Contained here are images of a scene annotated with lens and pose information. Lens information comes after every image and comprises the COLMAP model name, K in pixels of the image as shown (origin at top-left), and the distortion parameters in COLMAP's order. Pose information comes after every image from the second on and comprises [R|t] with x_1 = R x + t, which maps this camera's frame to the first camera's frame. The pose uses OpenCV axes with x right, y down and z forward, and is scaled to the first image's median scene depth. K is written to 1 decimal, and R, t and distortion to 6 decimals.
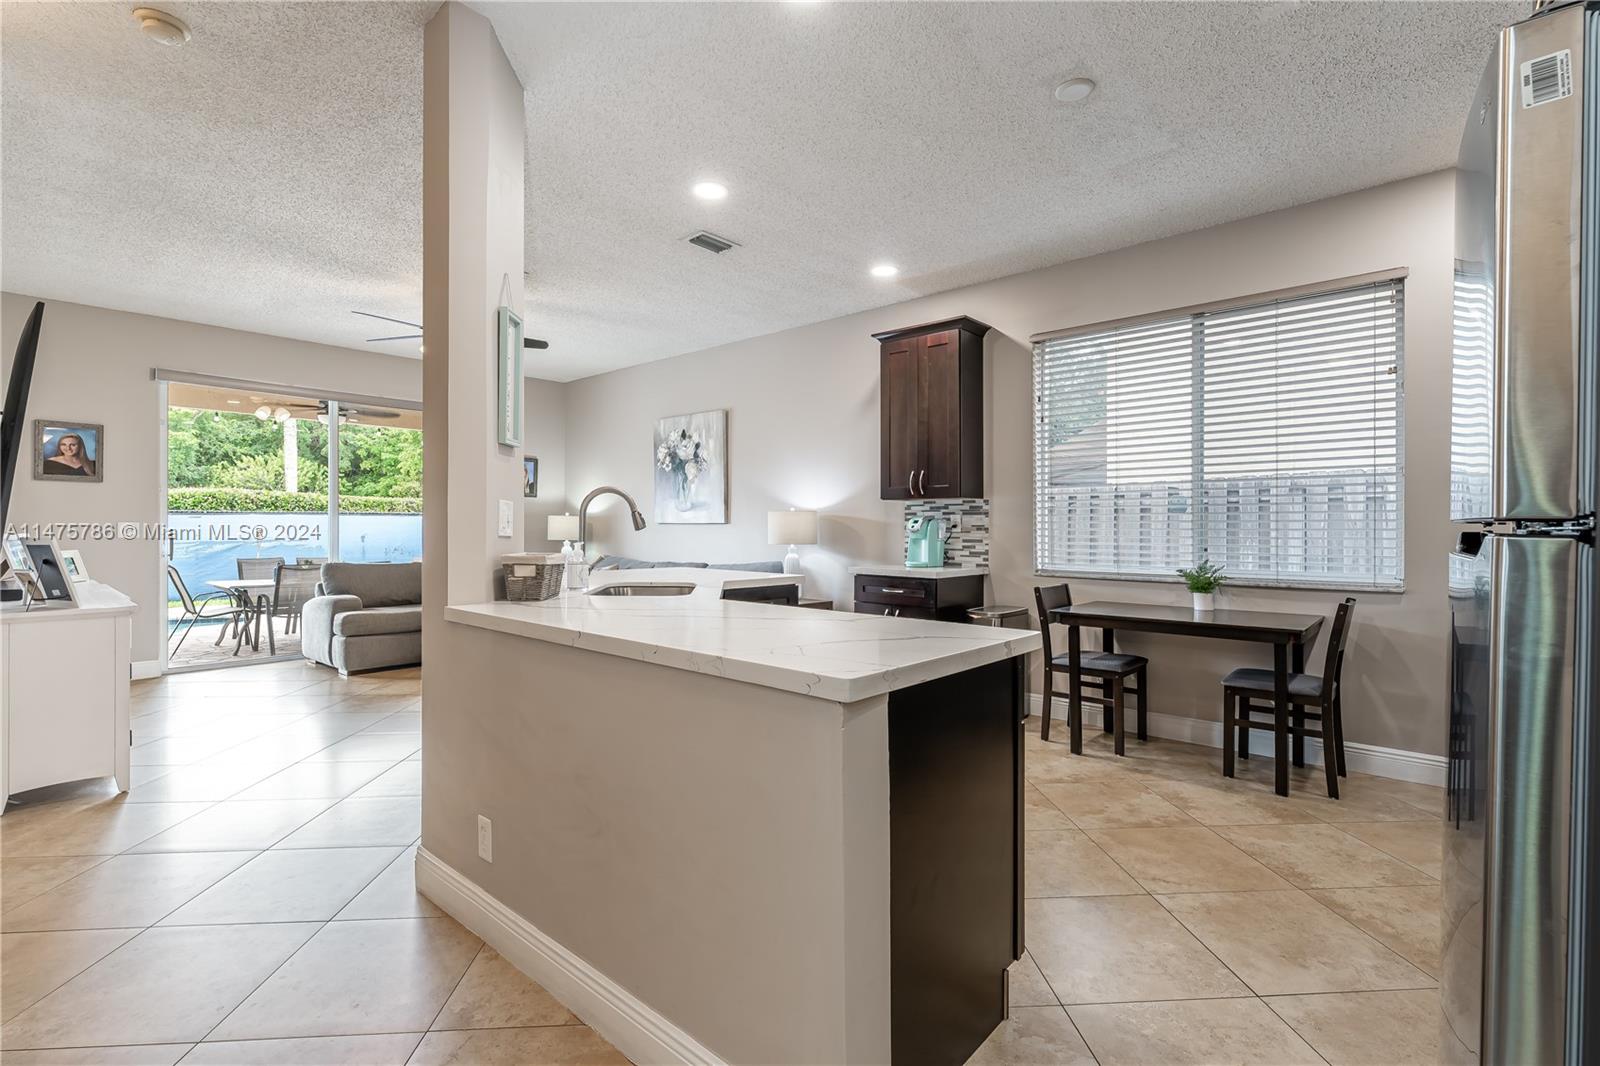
lens RADIAL K [[728.4, 0, 807.8], [0, 728.4, 532.8], [0, 0, 1]] dist [0.000518, -0.001297]
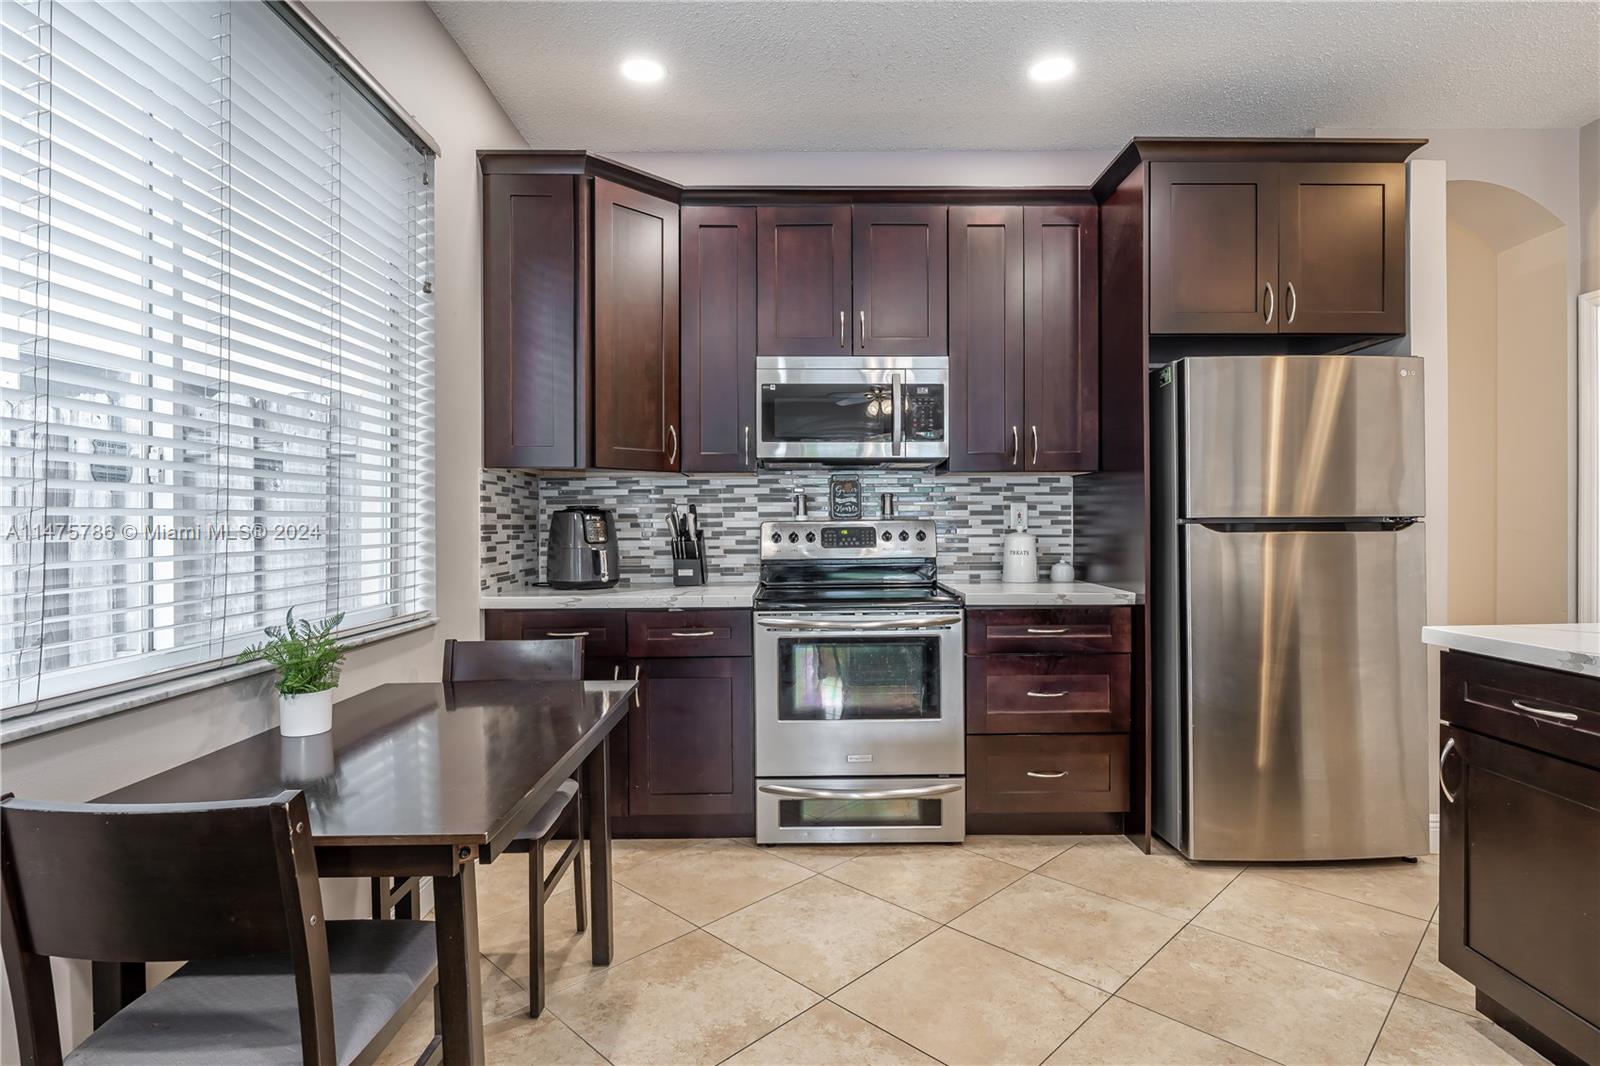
lens RADIAL K [[815.0, 0, 800.0], [0, 815.0, 533.0], [0, 0, 1]] dist [0.000288, 0.000167]
pose [[-0.662594, -0.007915, 0.748937, 0.014154], [0.008606, 0.999798, 0.018180, -0.006154], [-0.748930, 0.018492, -0.662391, 0.624306]]
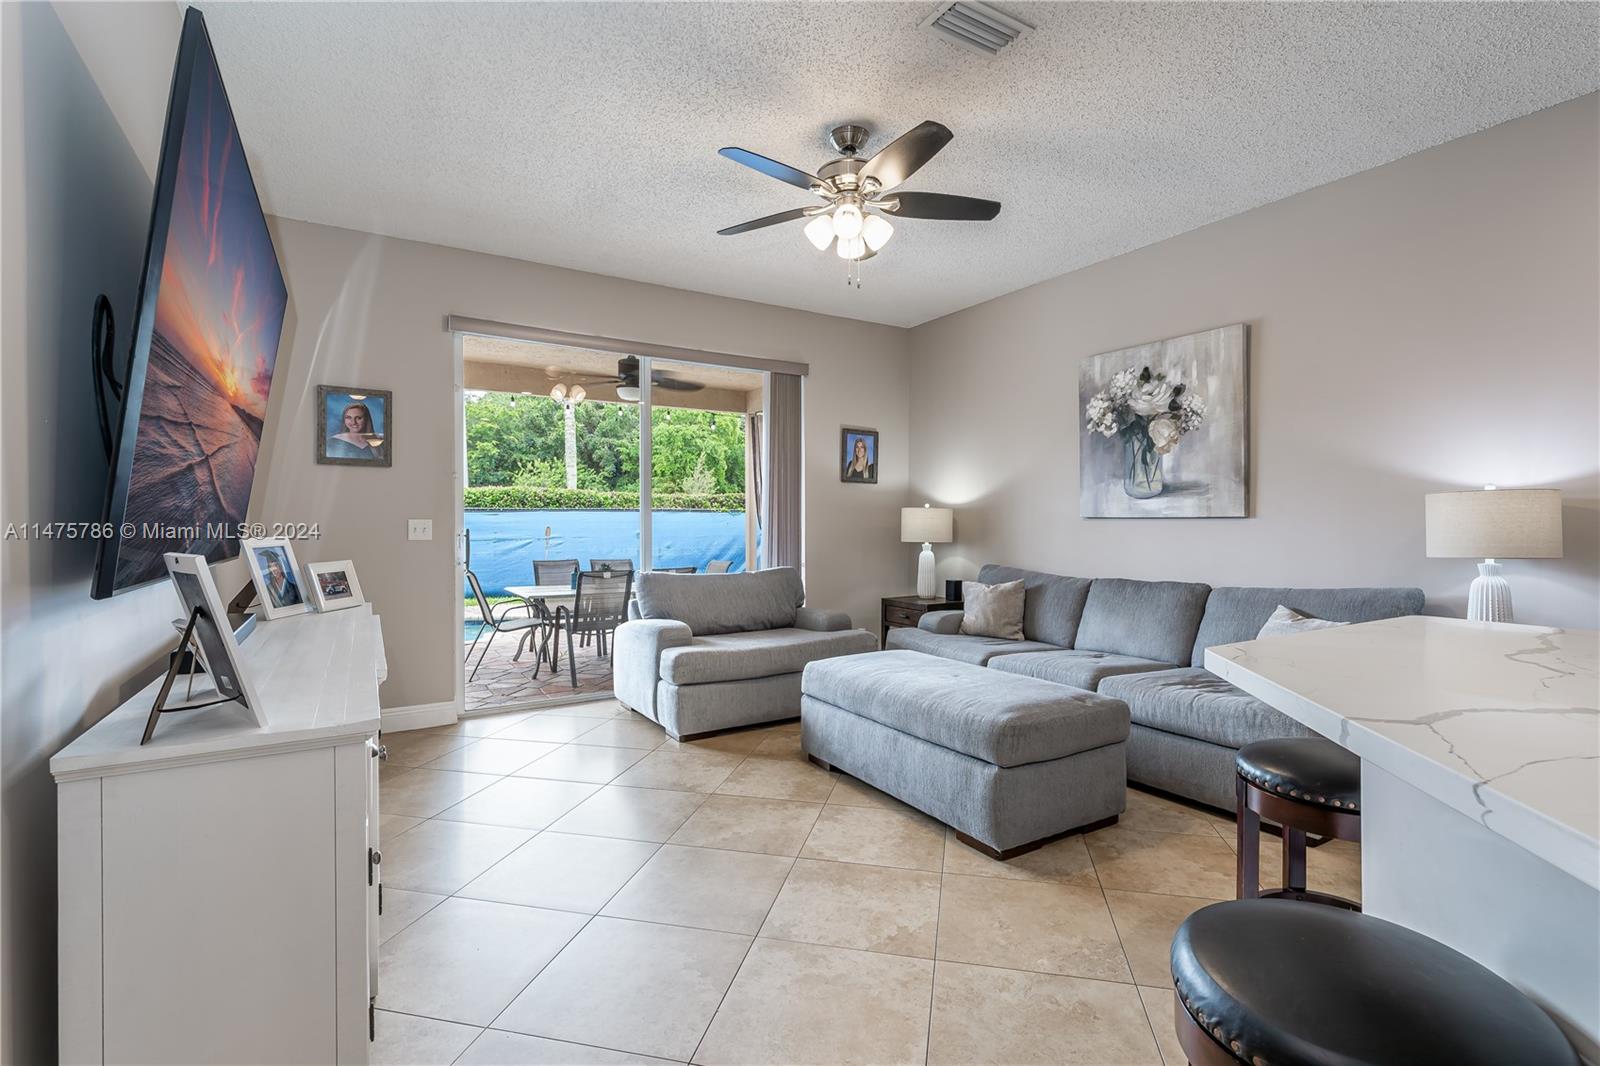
lens RADIAL K [[728.4, 0, 807.8], [0, 728.4, 532.8], [0, 0, 1]] dist [0.000518, -0.001297]
pose [[0.957831, 0.000258, -0.287331, -0.270198], [0.001673, 0.999978, 0.006474, -0.004198], [0.287326, -0.006682, 0.957810, 0.319806]]
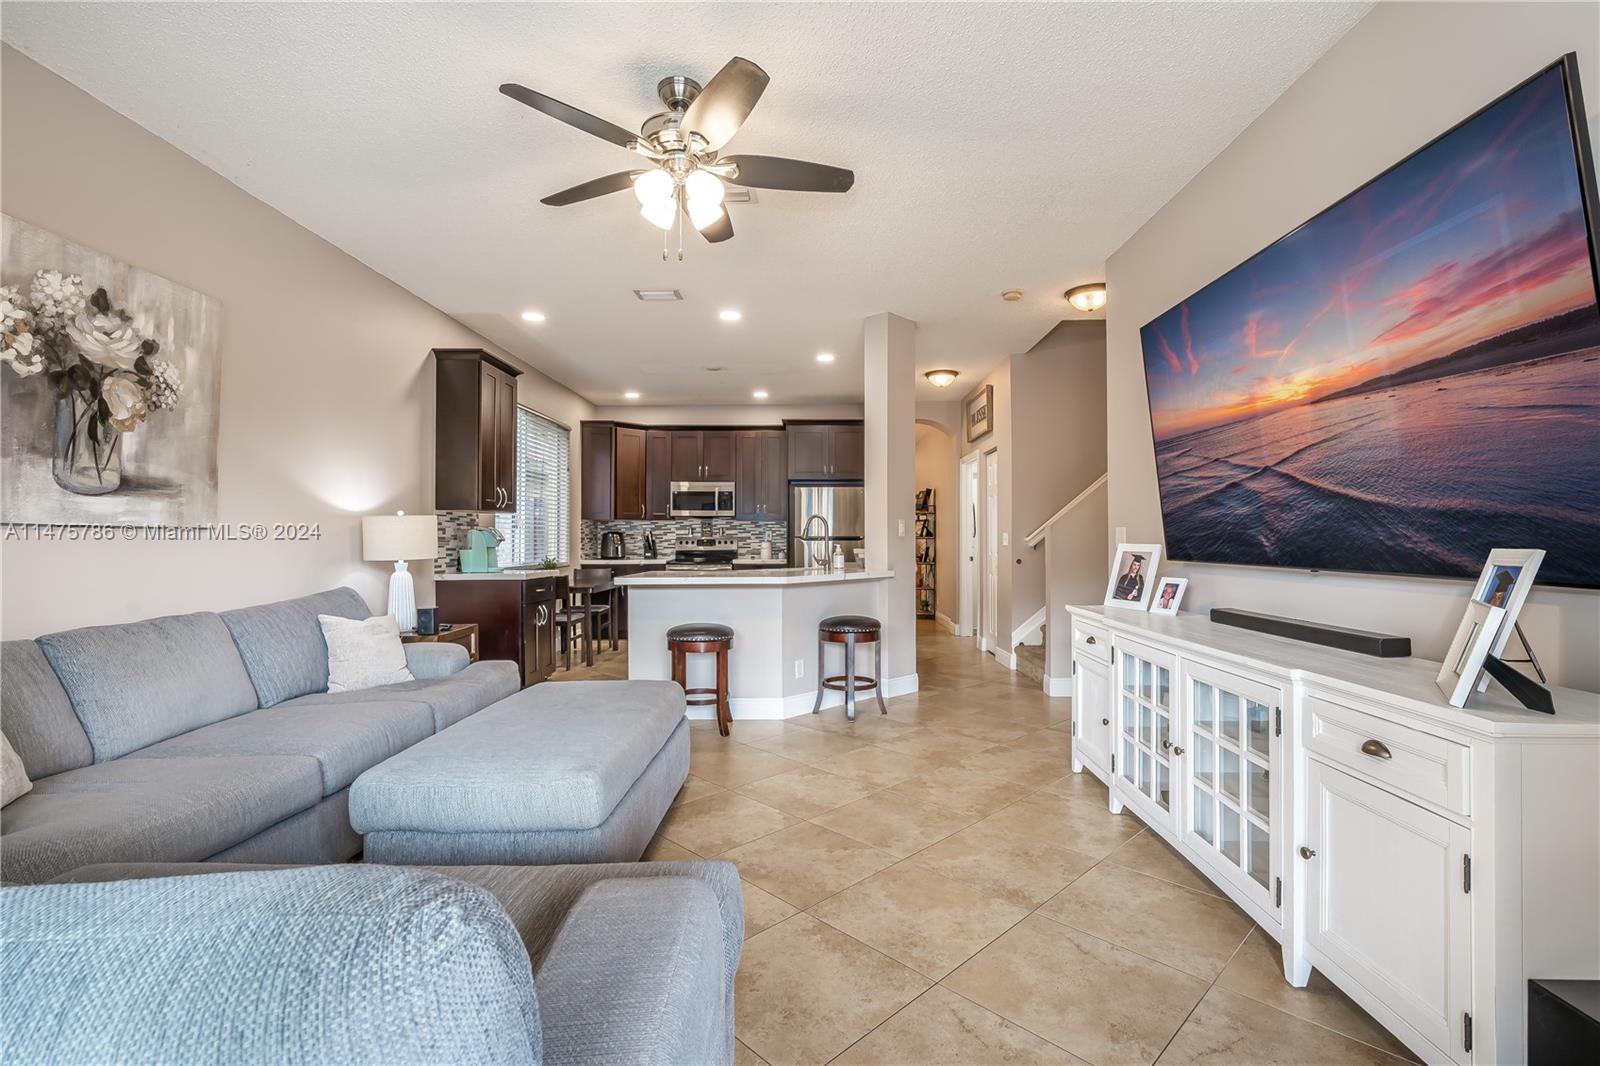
lens RADIAL K [[728.4, 0, 807.8], [0, 728.4, 532.8], [0, 0, 1]] dist [0.000518, -0.001297]
pose [[-0.652342, 0.005744, 0.757903, -0.724929], [0.004304, 0.999983, -0.003874, -0.005640], [-0.757913, 0.000735, -0.652355, 0.972746]]
